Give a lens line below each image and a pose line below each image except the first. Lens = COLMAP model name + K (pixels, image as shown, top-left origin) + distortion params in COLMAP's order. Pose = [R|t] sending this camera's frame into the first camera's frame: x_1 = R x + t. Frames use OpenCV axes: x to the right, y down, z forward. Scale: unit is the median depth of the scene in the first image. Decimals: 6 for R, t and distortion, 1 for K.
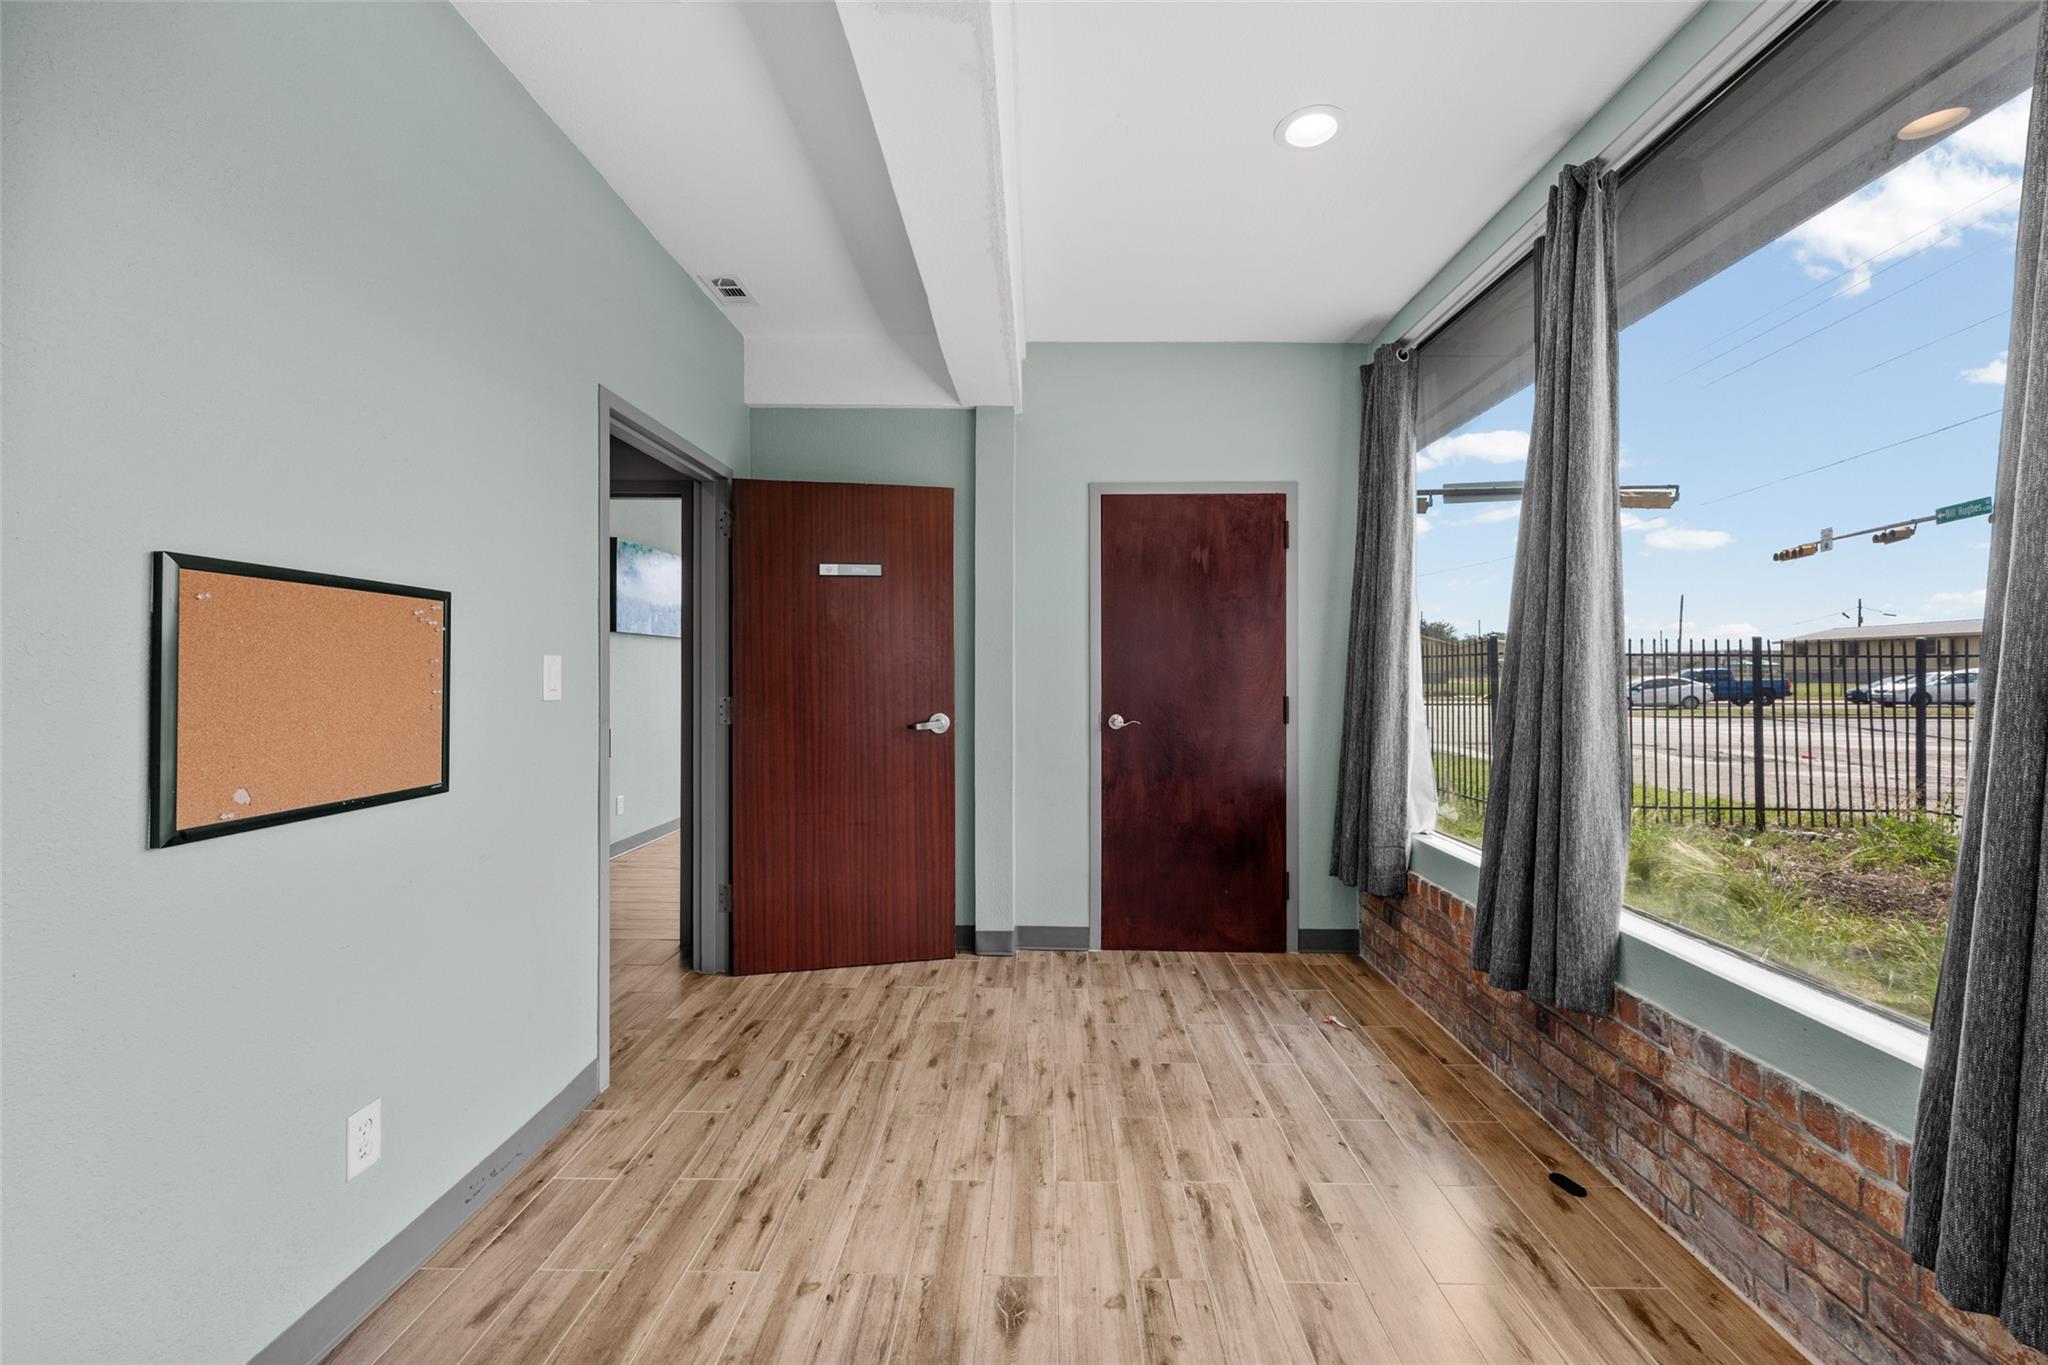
lens RADIAL K [[800.2, 0, 1016.4], [0, 800.2, 688.8], [0, 0, 1]] dist [-0.000170, 0.000062]
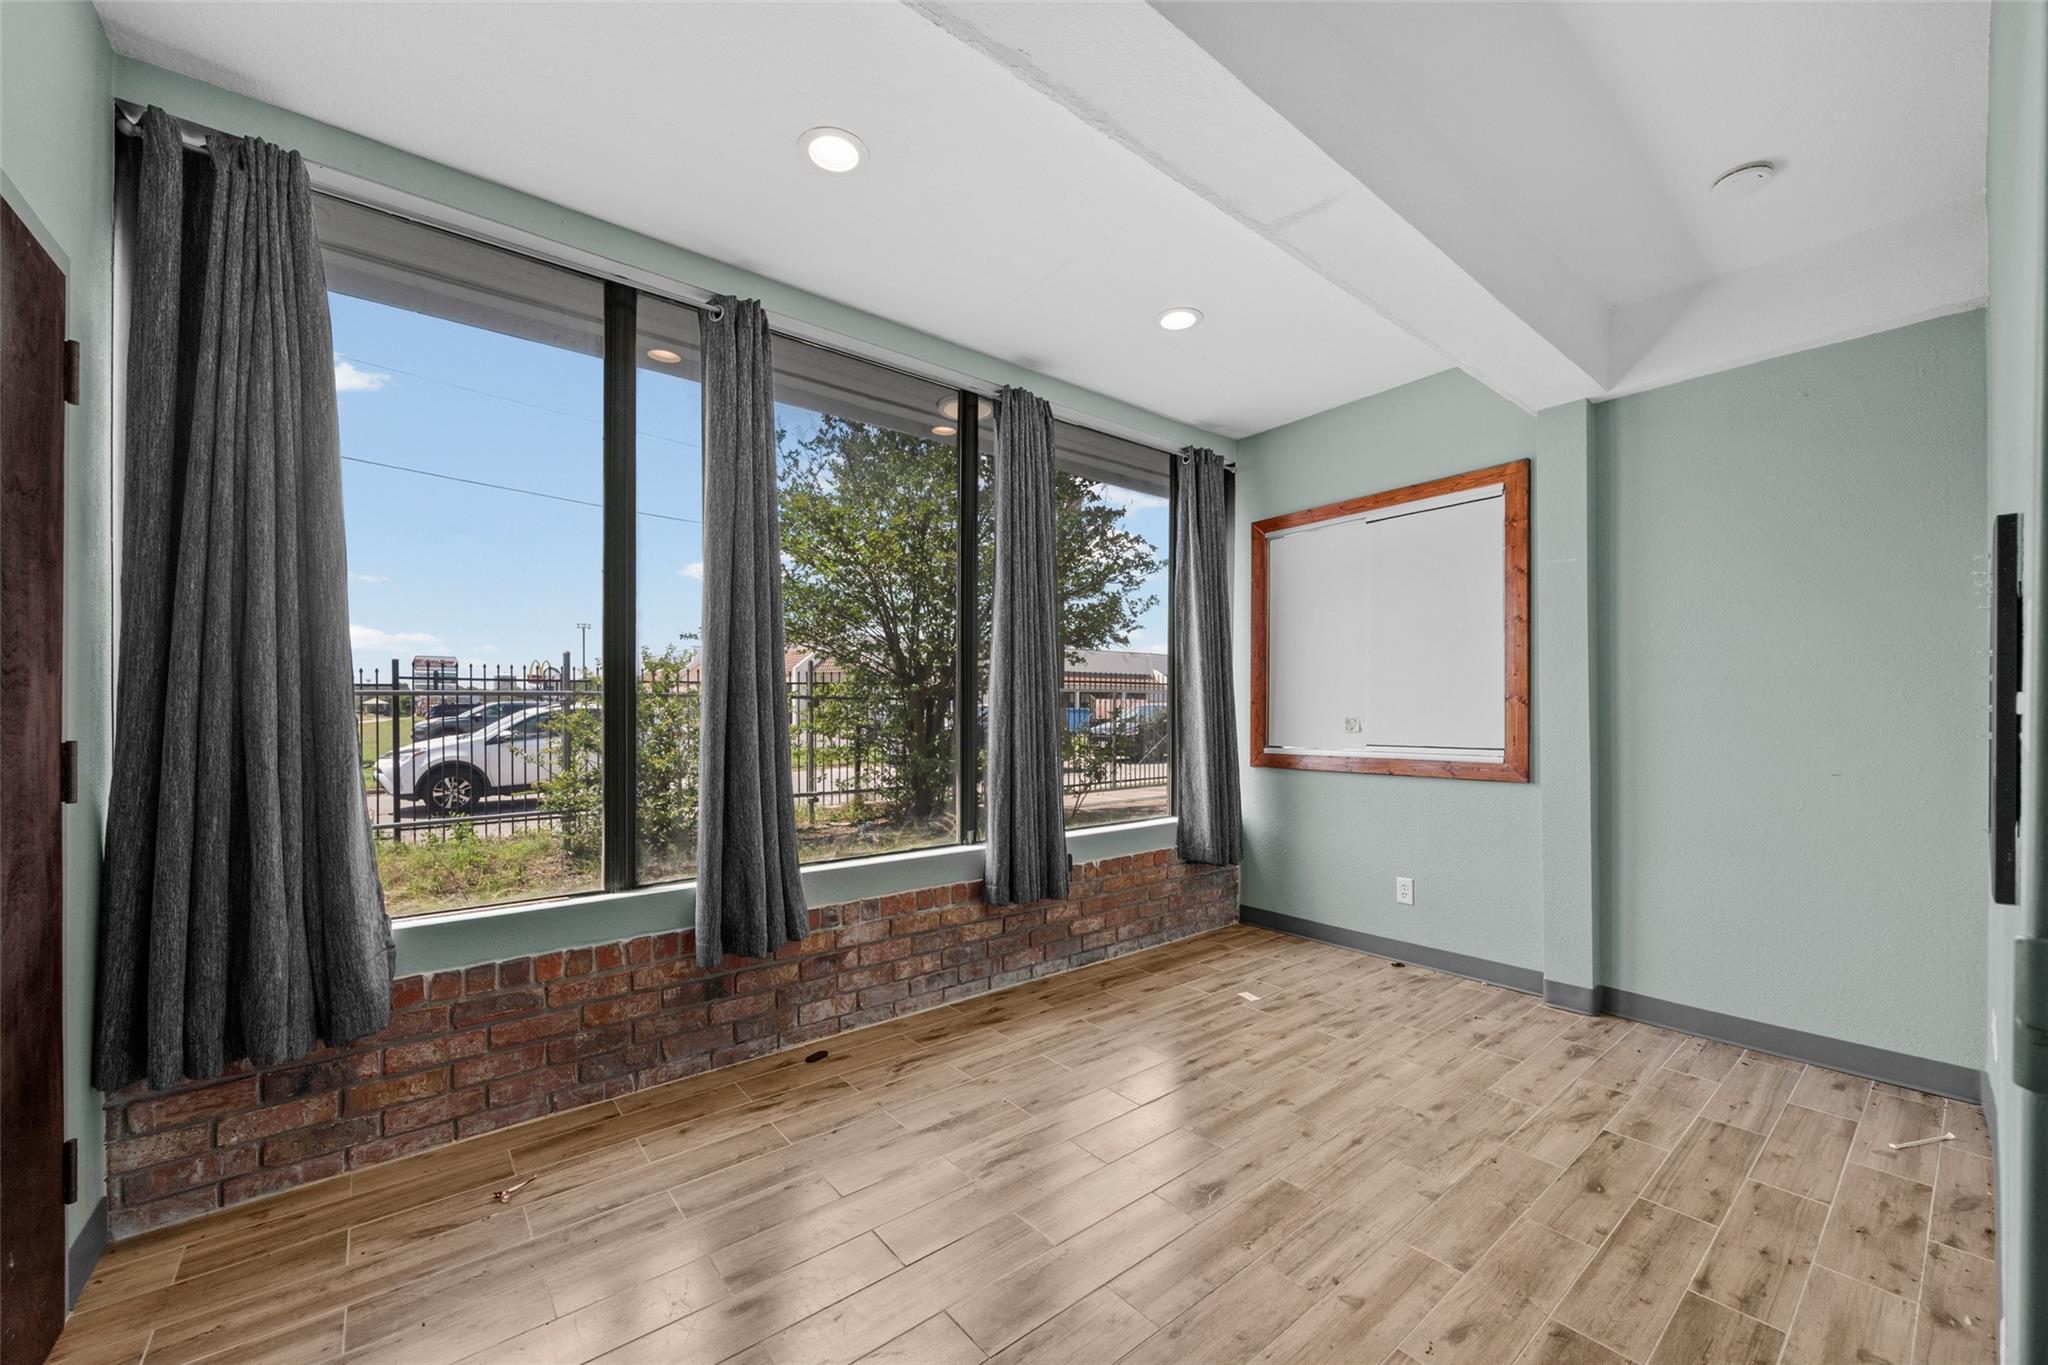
lens RADIAL K [[800.2, 0, 1016.4], [0, 800.2, 688.8], [0, 0, 1]] dist [-0.000170, 0.000062]
pose [[-0.643742, 0.015155, 0.765092, -0.674318], [0.014323, 0.999867, -0.007754, -0.022569], [-0.765108, 0.005967, -0.643874, 1.719044]]
